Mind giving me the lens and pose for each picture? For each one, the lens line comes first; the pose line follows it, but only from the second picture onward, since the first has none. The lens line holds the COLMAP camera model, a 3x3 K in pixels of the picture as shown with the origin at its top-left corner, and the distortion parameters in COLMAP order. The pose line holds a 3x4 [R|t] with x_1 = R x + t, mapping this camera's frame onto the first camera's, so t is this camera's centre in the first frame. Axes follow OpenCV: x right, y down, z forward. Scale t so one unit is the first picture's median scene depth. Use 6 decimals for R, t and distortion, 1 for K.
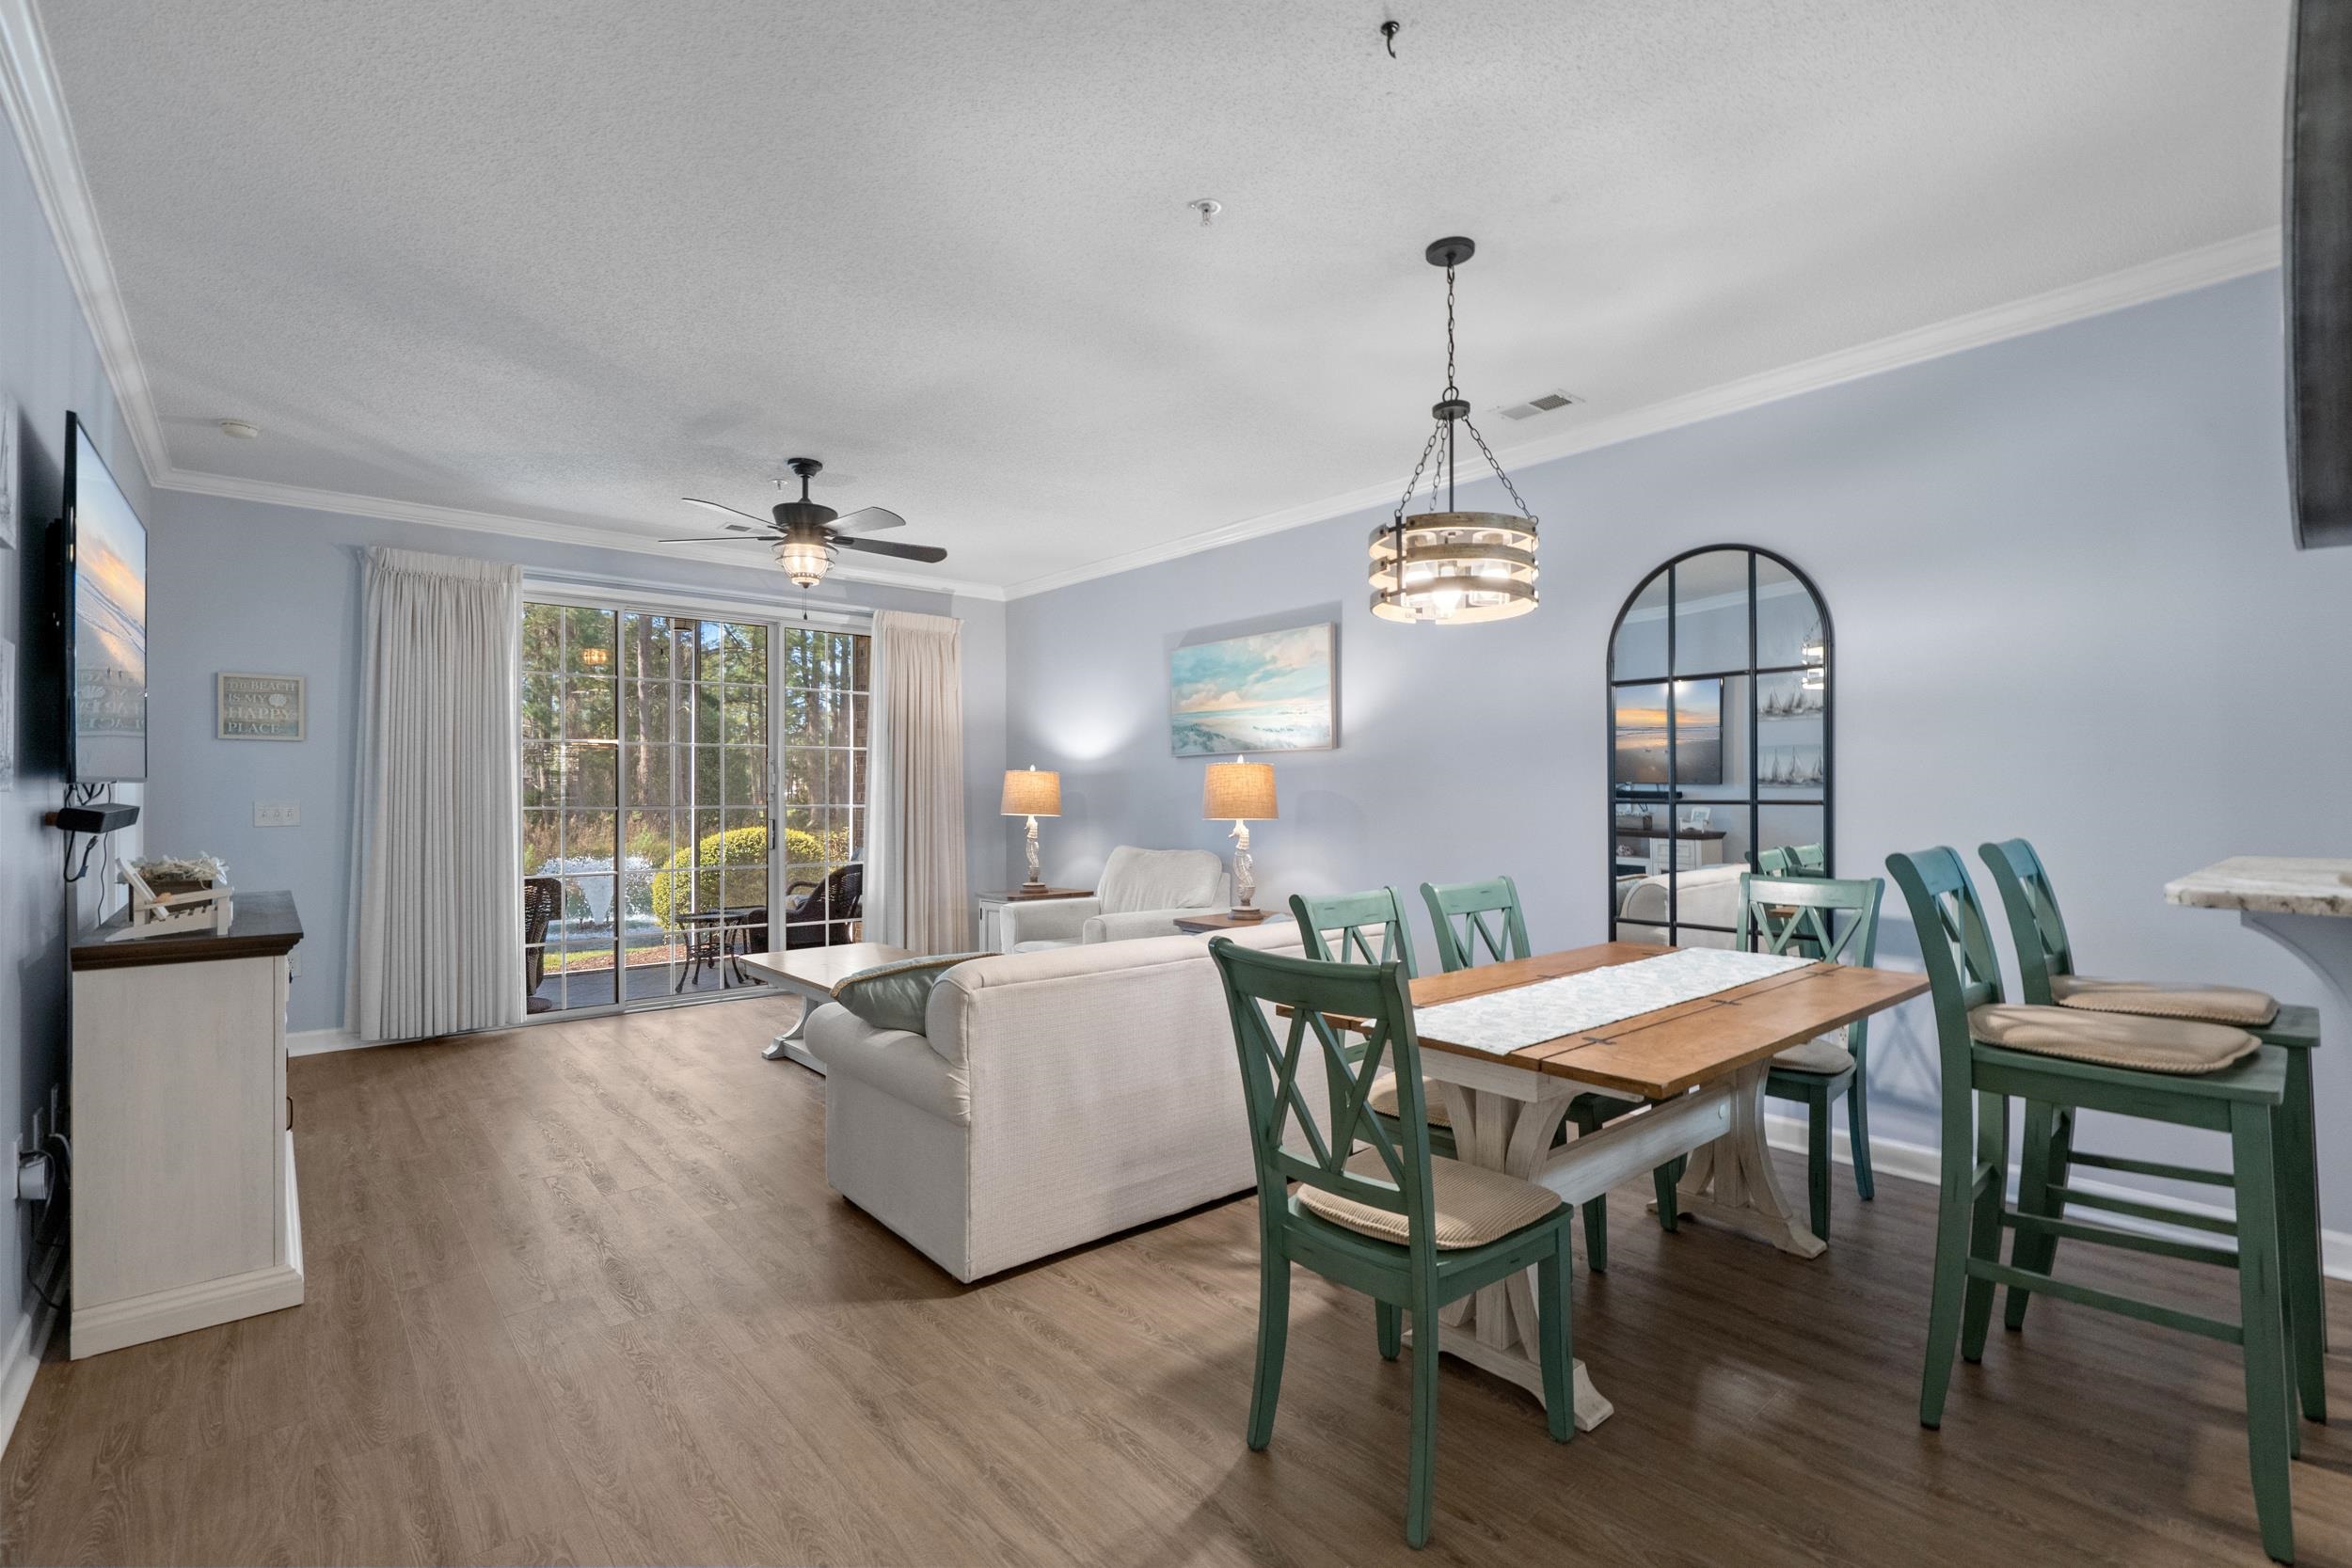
lens RADIAL K [[1080.9, 0, 1175.2], [0, 1080.9, 790.1], [0, 0, 1]] dist [-0.010918, 0.002749]
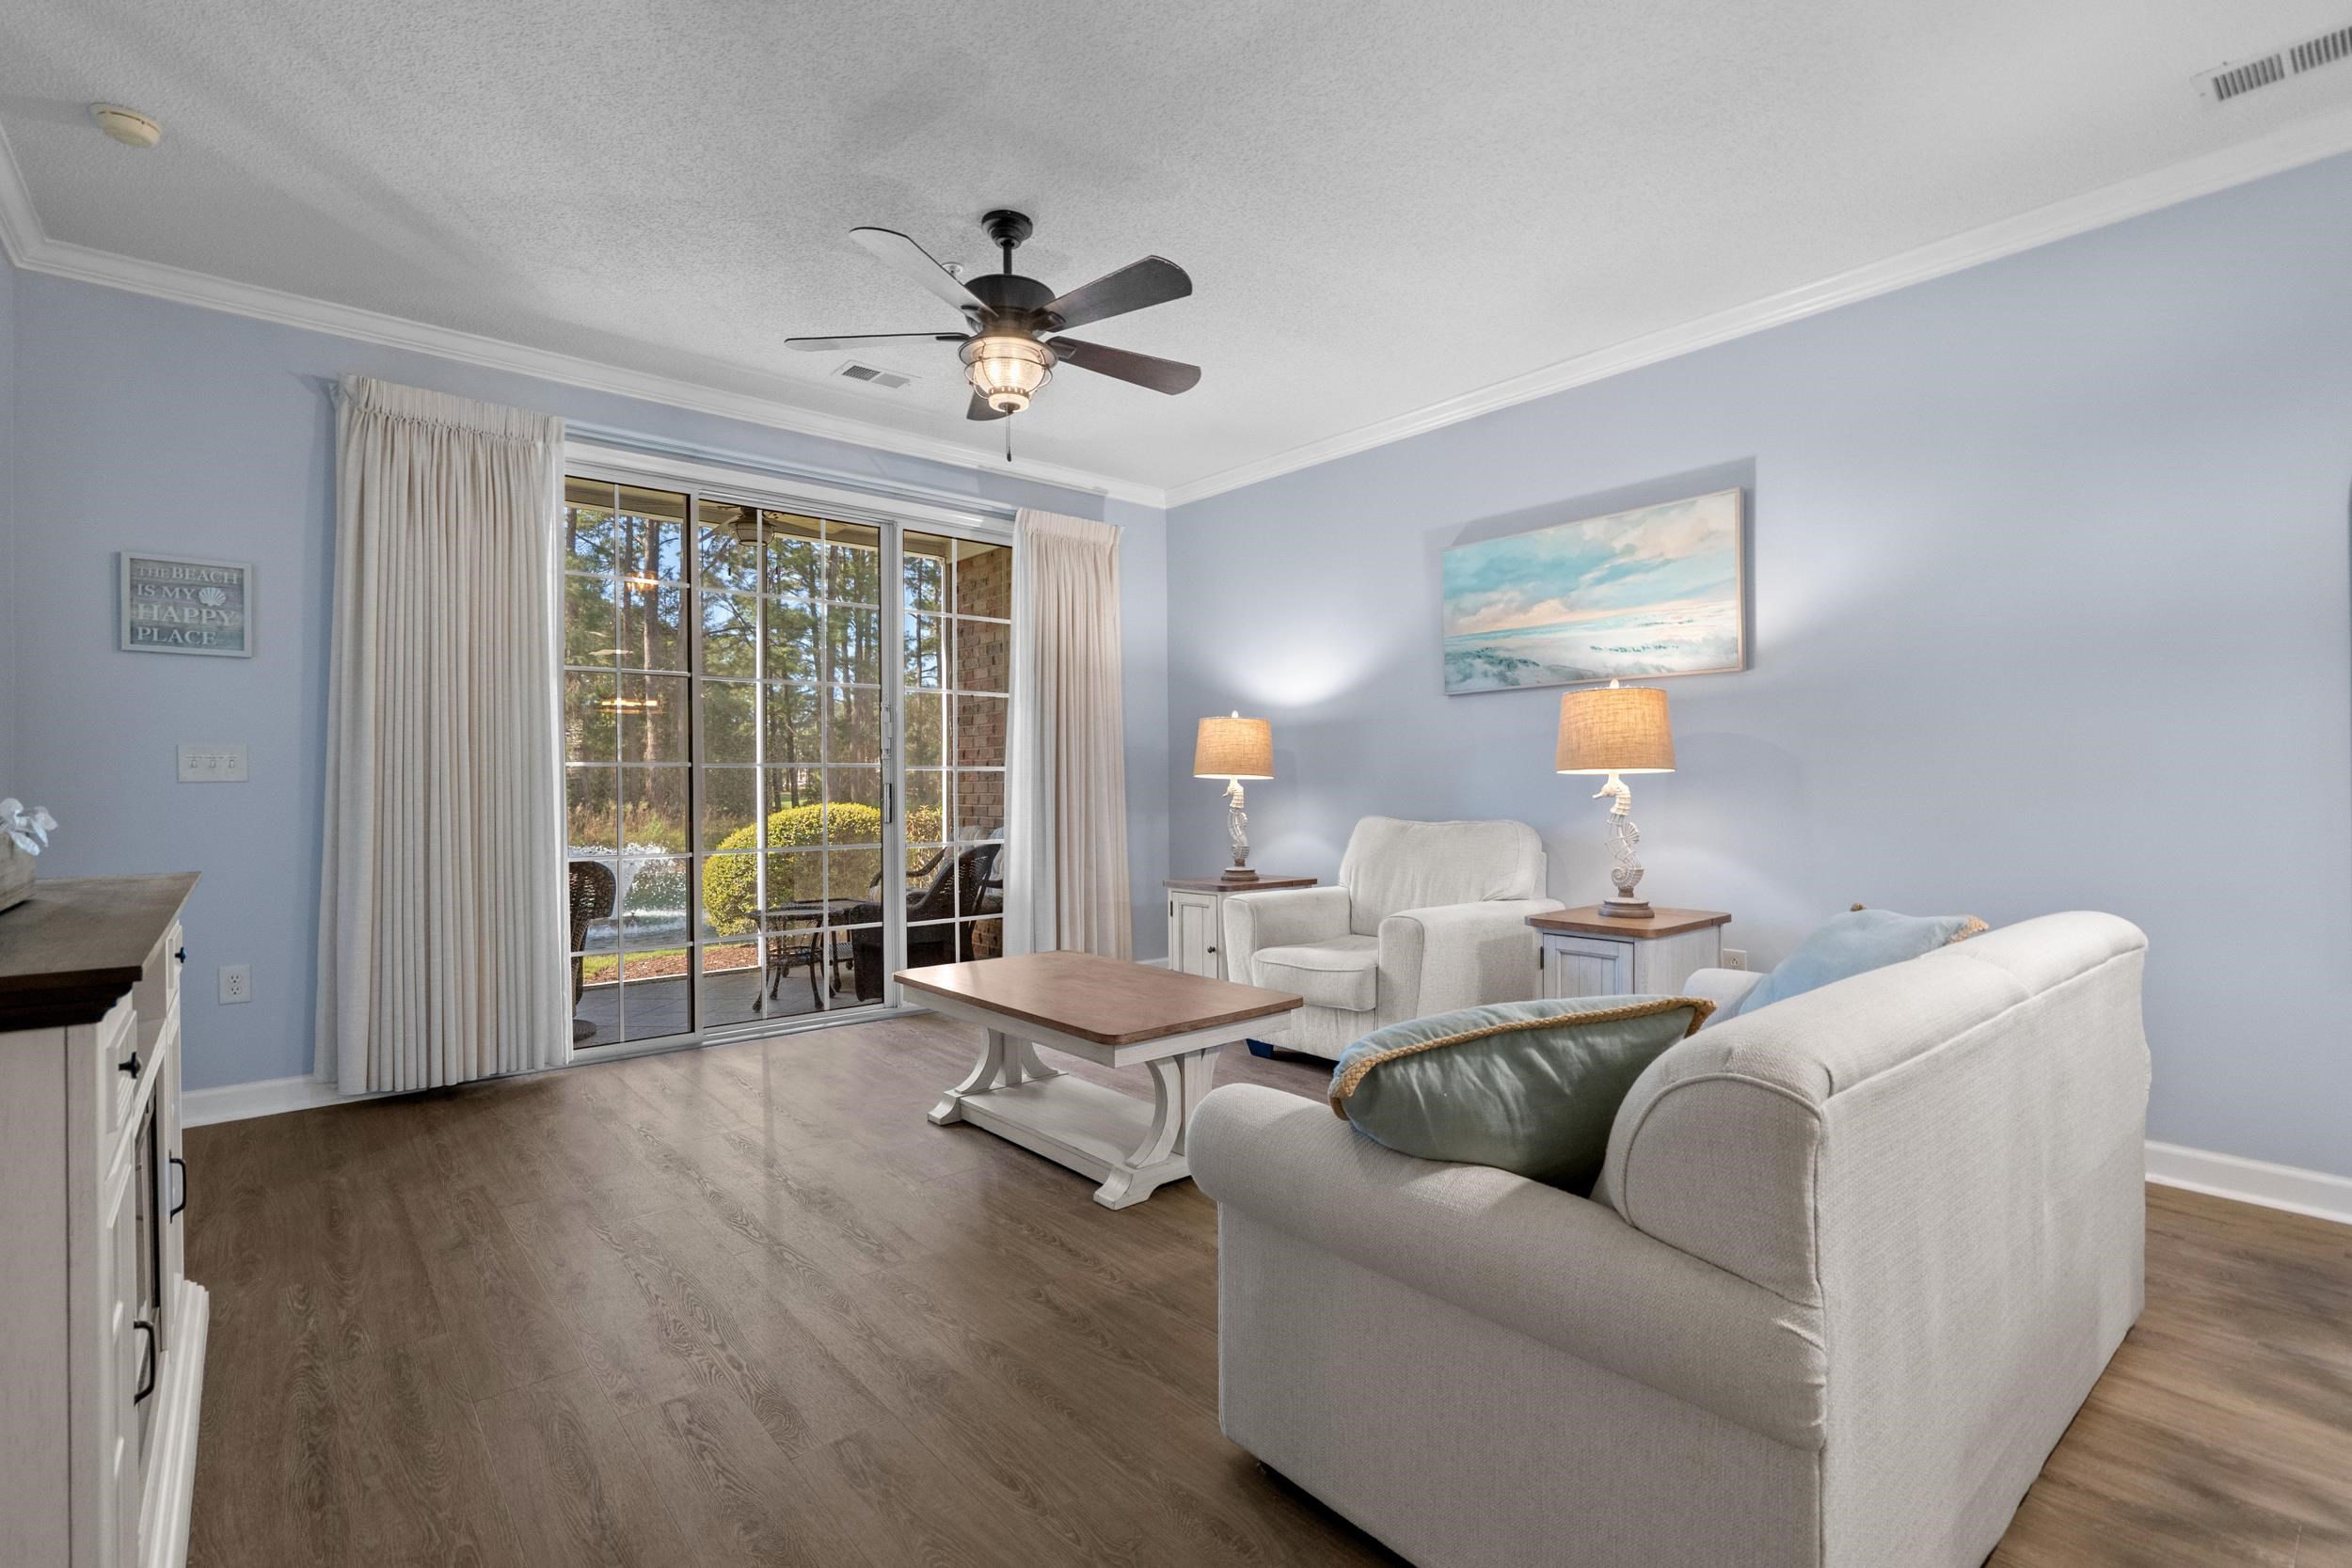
lens RADIAL K [[1080.9, 0, 1175.2], [0, 1080.9, 792.4], [0, 0, 1]] dist [-0.010918, 0.002749]
pose [[0.999999, -0.000986, 0.001222, -0.210776], [0.000974, 0.999950, 0.009989, 0.031552], [-0.001232, -0.009988, 0.999949, 0.296347]]
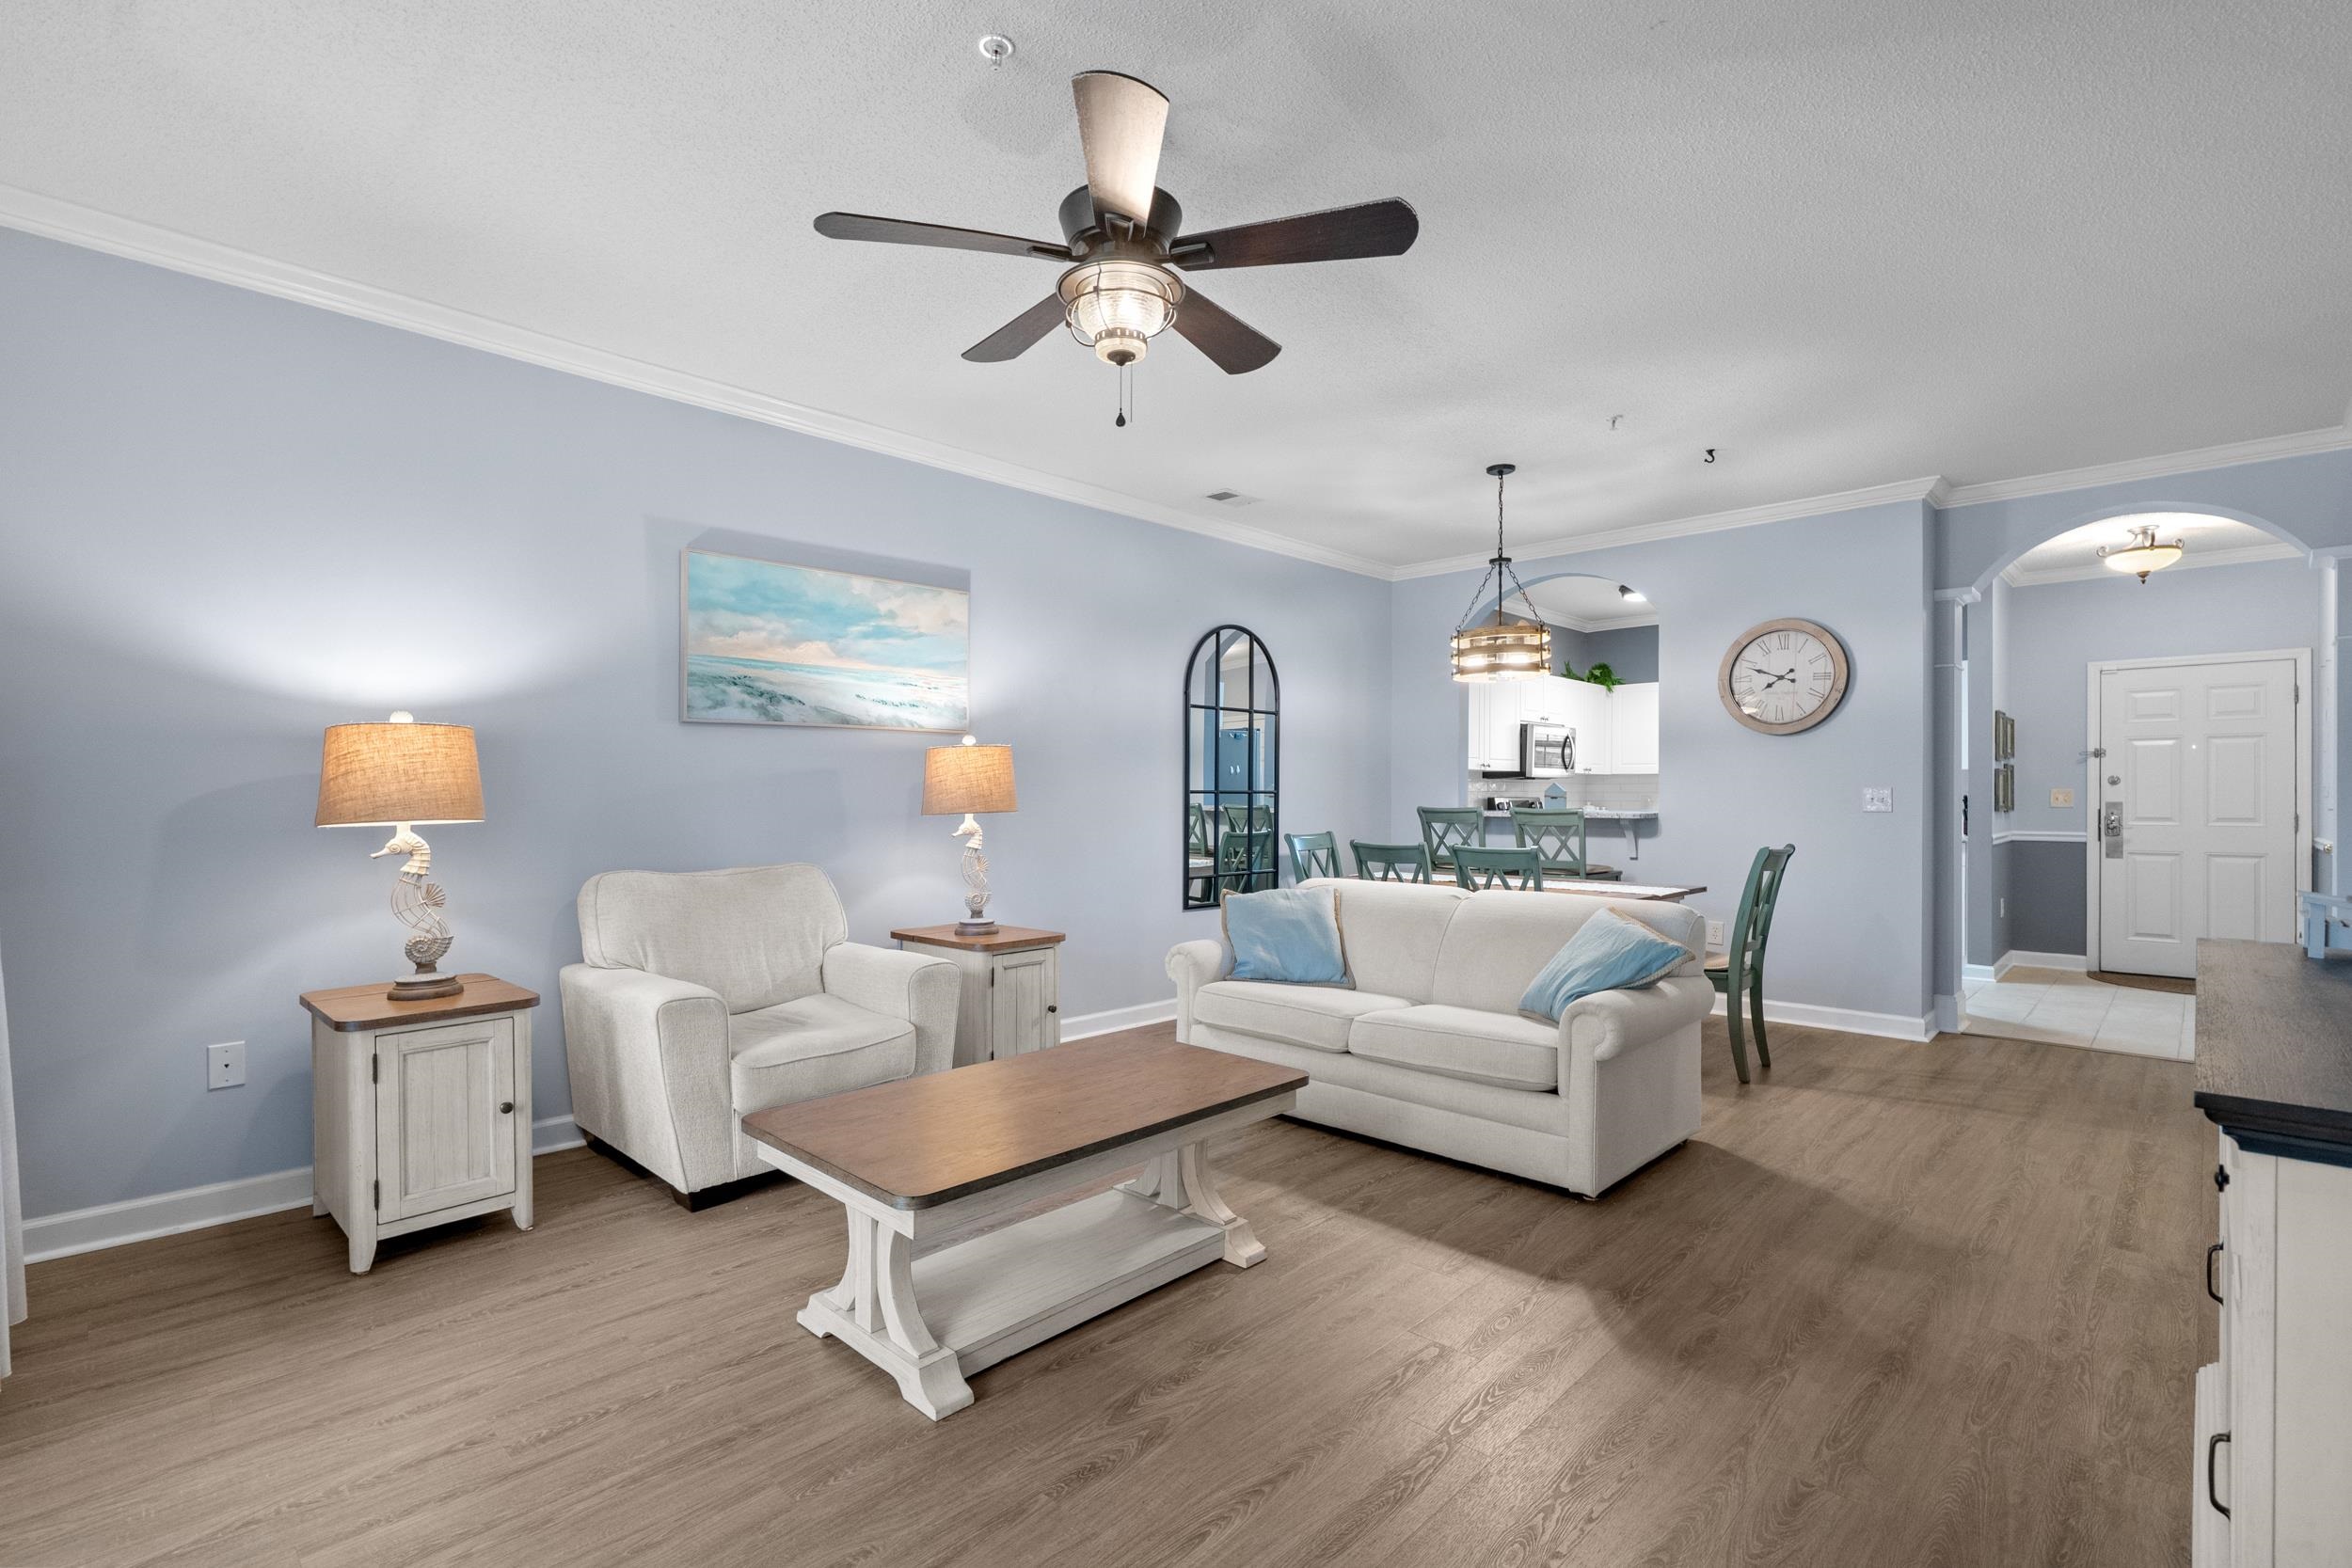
lens RADIAL K [[1080.9, 0, 1182.7], [0, 1080.9, 791.3], [0, 0, 1]] dist [-0.010918, 0.002749]
pose [[-0.106547, 0.005097, 0.994295, -0.734654], [-0.001294, 0.999985, -0.005264, 0.013764], [-0.994307, -0.001847, -0.106539, 0.882876]]
